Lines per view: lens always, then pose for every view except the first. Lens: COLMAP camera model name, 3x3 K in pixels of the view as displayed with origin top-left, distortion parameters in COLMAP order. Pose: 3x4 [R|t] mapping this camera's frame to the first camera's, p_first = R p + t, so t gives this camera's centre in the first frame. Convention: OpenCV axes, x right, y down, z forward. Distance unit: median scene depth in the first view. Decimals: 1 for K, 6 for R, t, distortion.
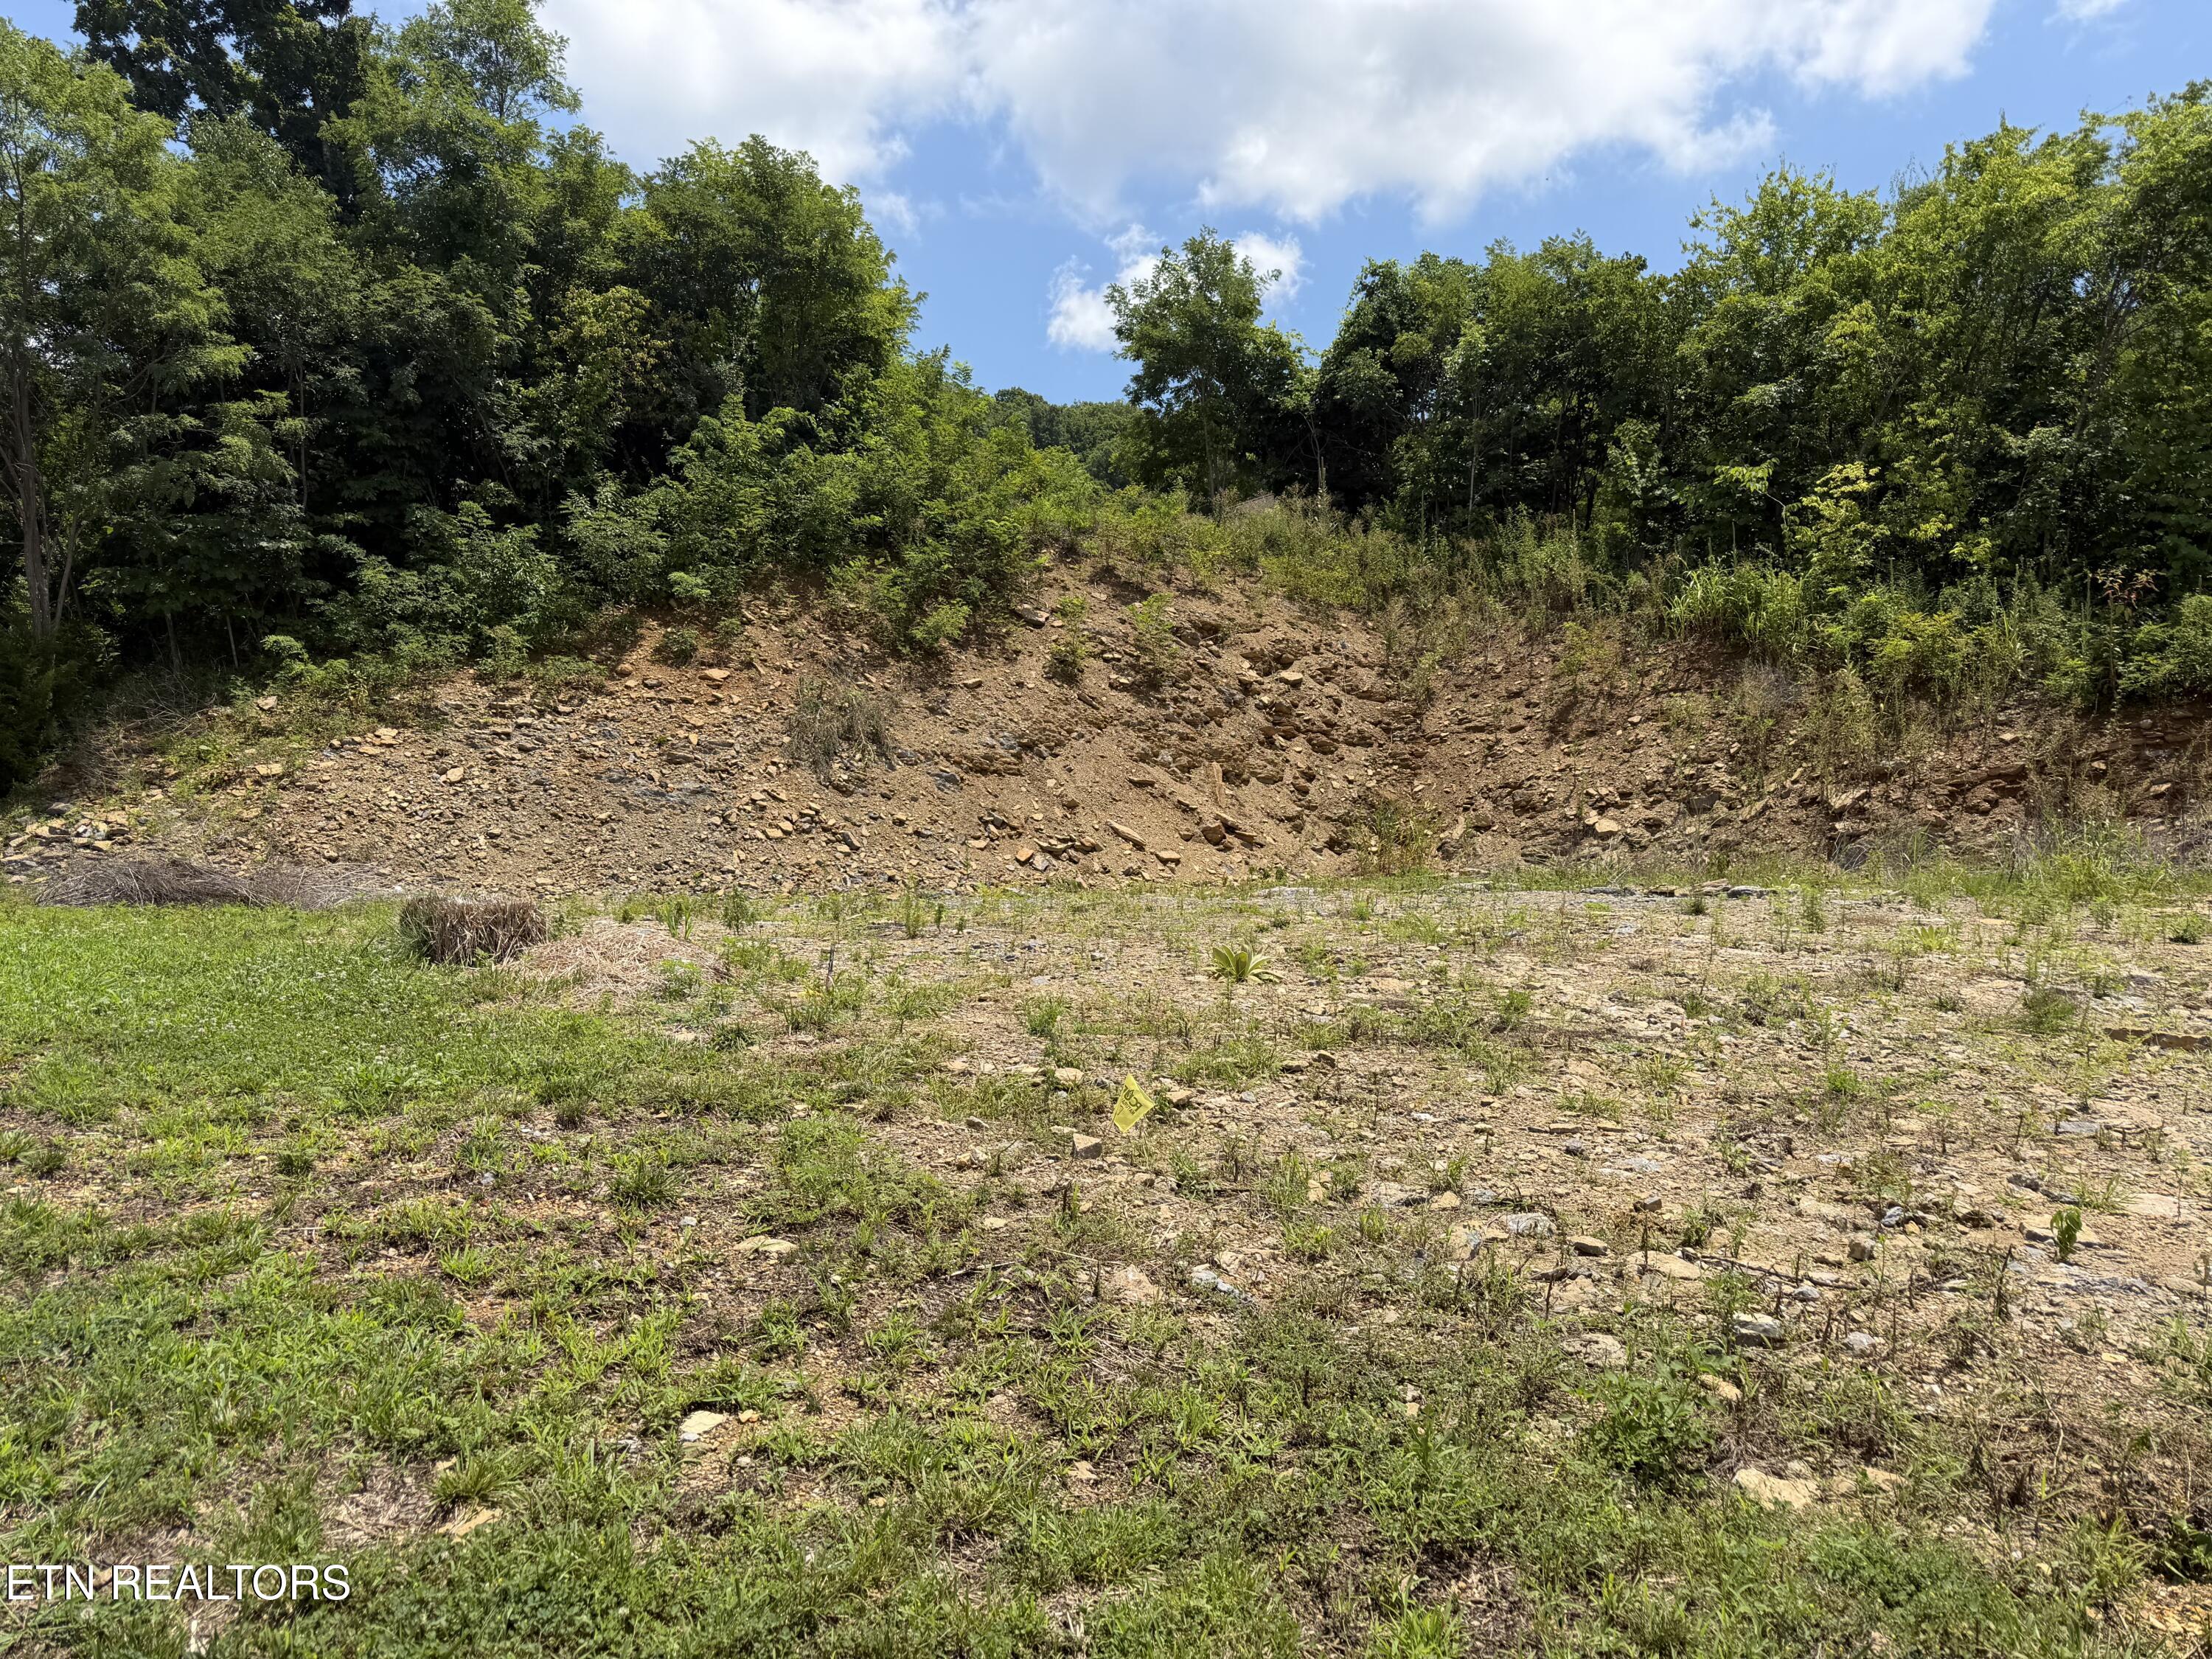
lens RADIAL K [[1537.7, 0, 1099.6], [0, 1537.7, 804.3], [0, 0, 1]] dist [0.137029, -0.169135]
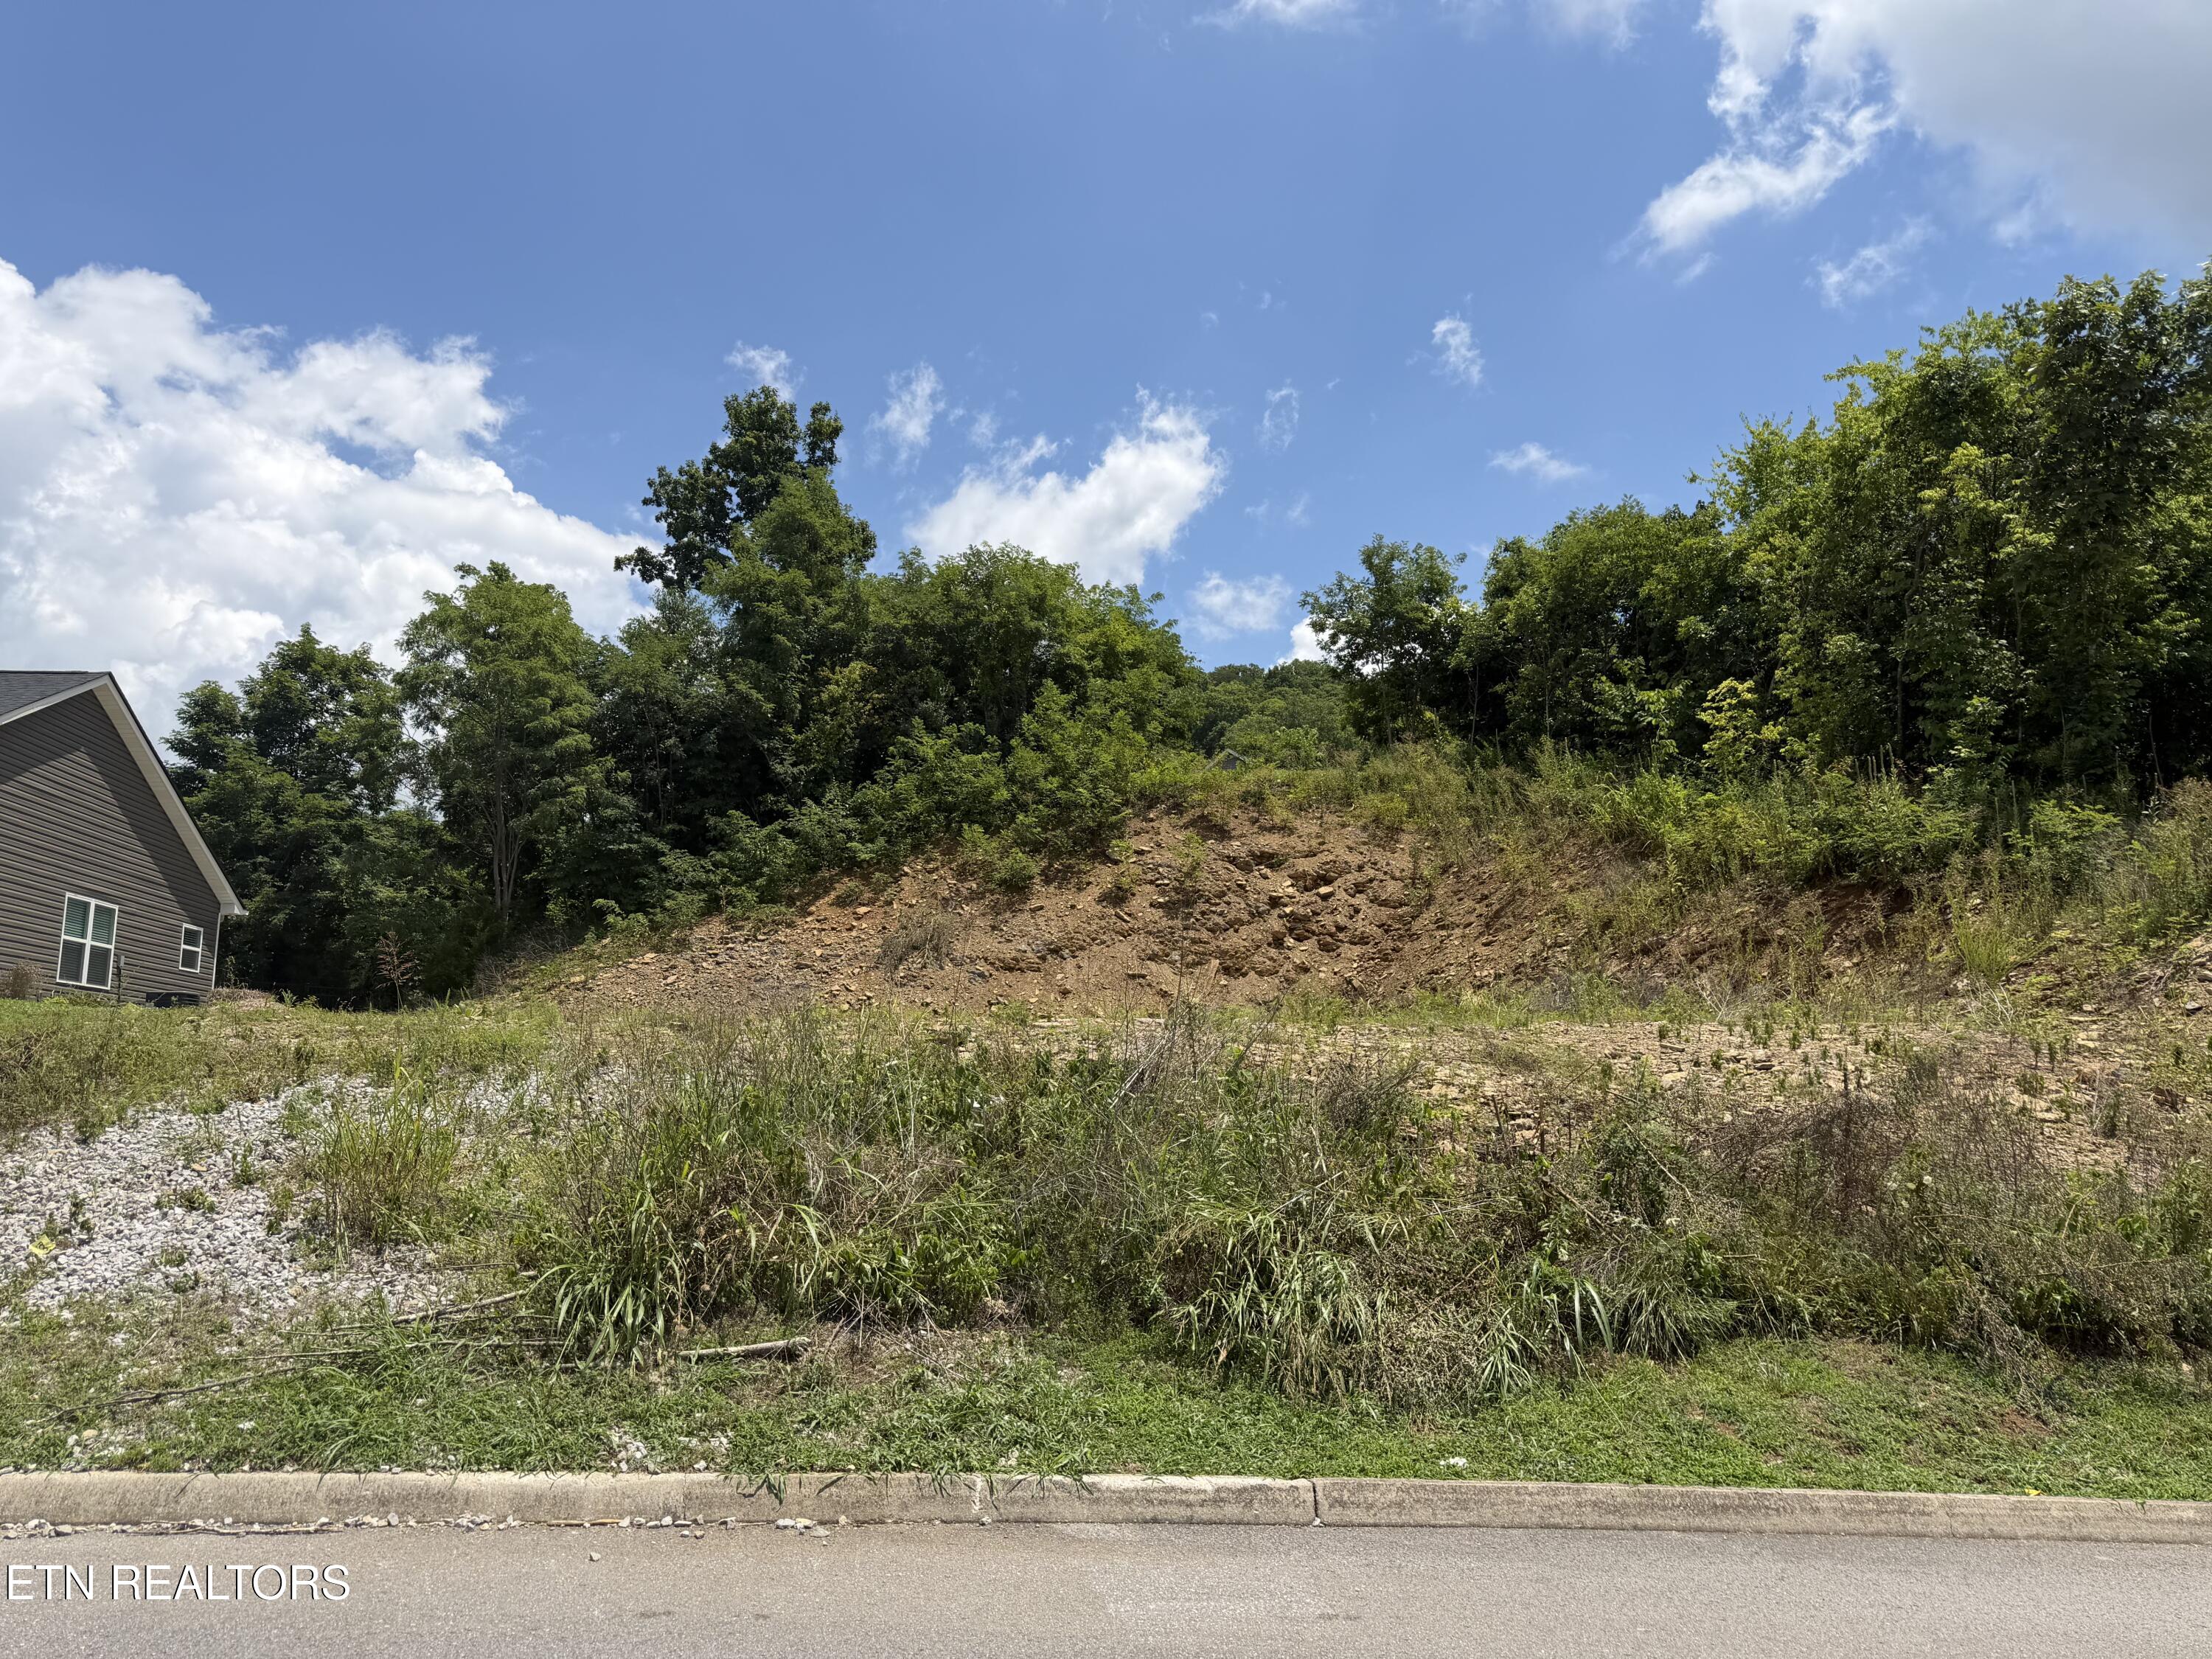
lens RADIAL K [[1537.7, 0, 1099.6], [0, 1537.7, 804.3], [0, 0, 1]] dist [0.137029, -0.169135]
pose [[0.886033, -0.082076, -0.456300, 0.558424], [0.004936, 0.985819, -0.167738, 0.057084], [0.463596, 0.146369, 0.873873, -0.176526]]
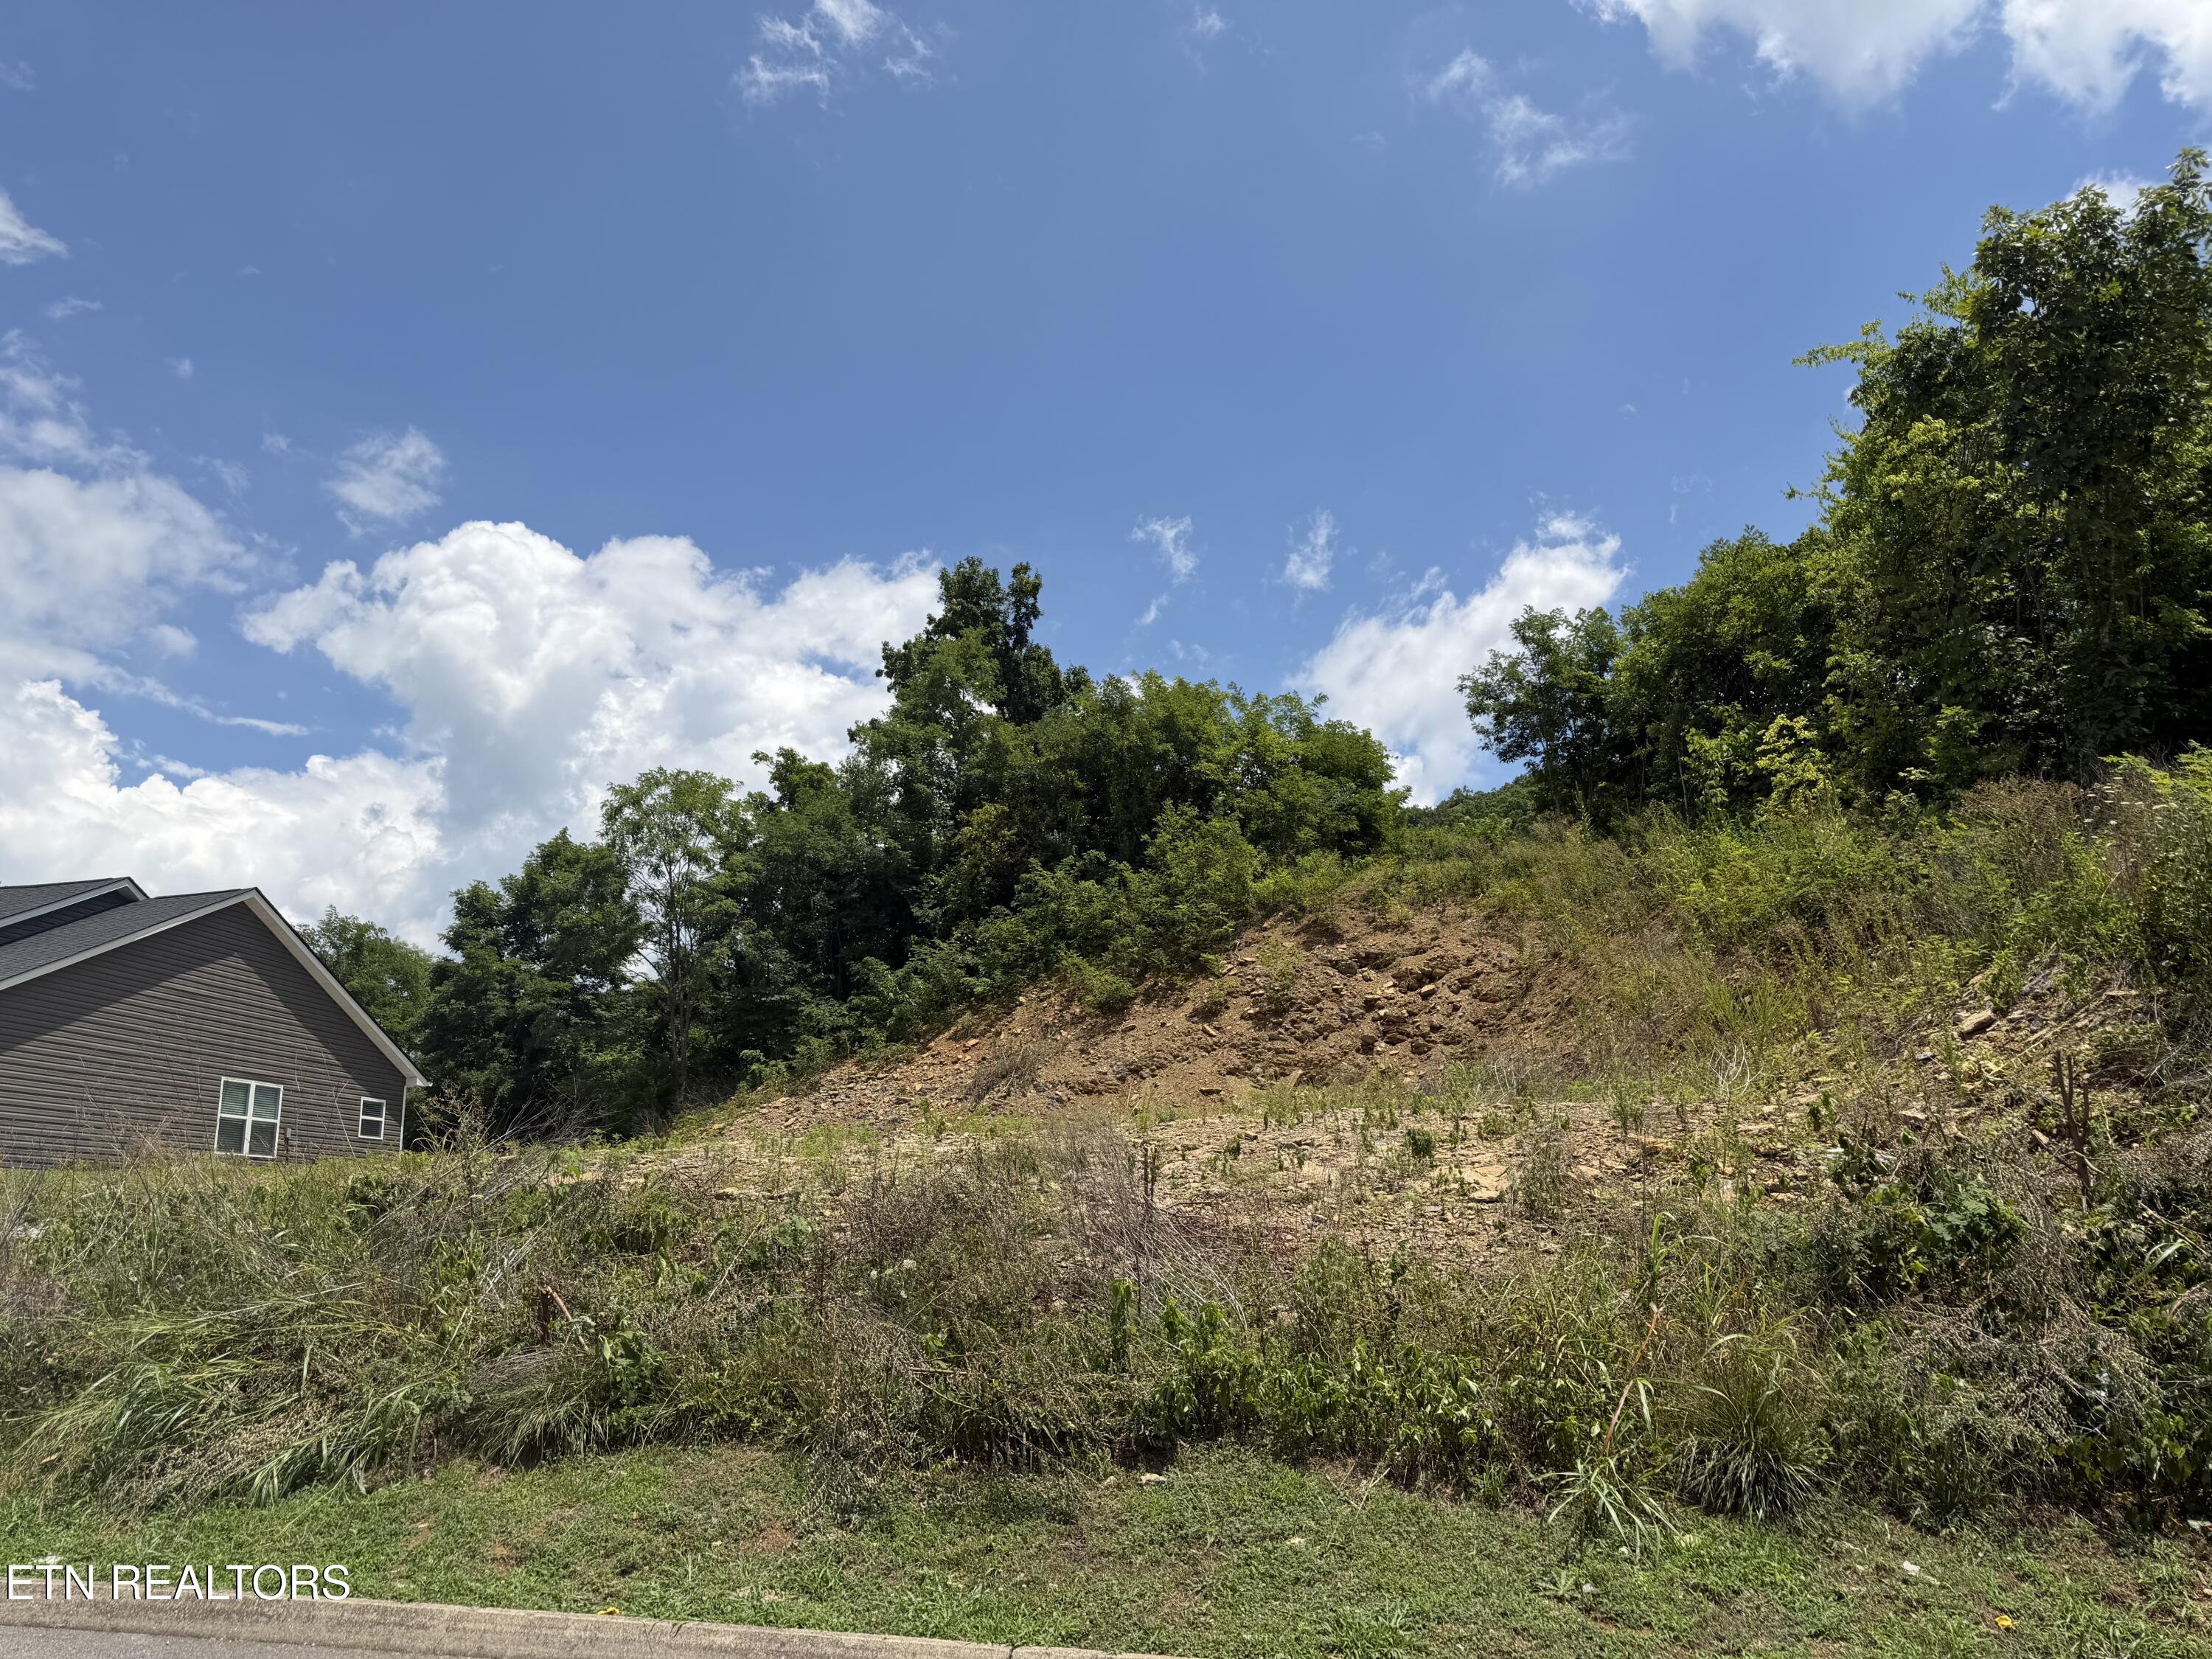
lens RADIAL K [[1537.7, 0, 1099.6], [0, 1537.7, 804.3], [0, 0, 1]] dist [0.137029, -0.169135]
pose [[0.703289, -0.212040, -0.678545, 0.806097], [0.042442, 0.965303, -0.257659, 0.075391], [0.709636, 0.152410, 0.687887, 0.008060]]
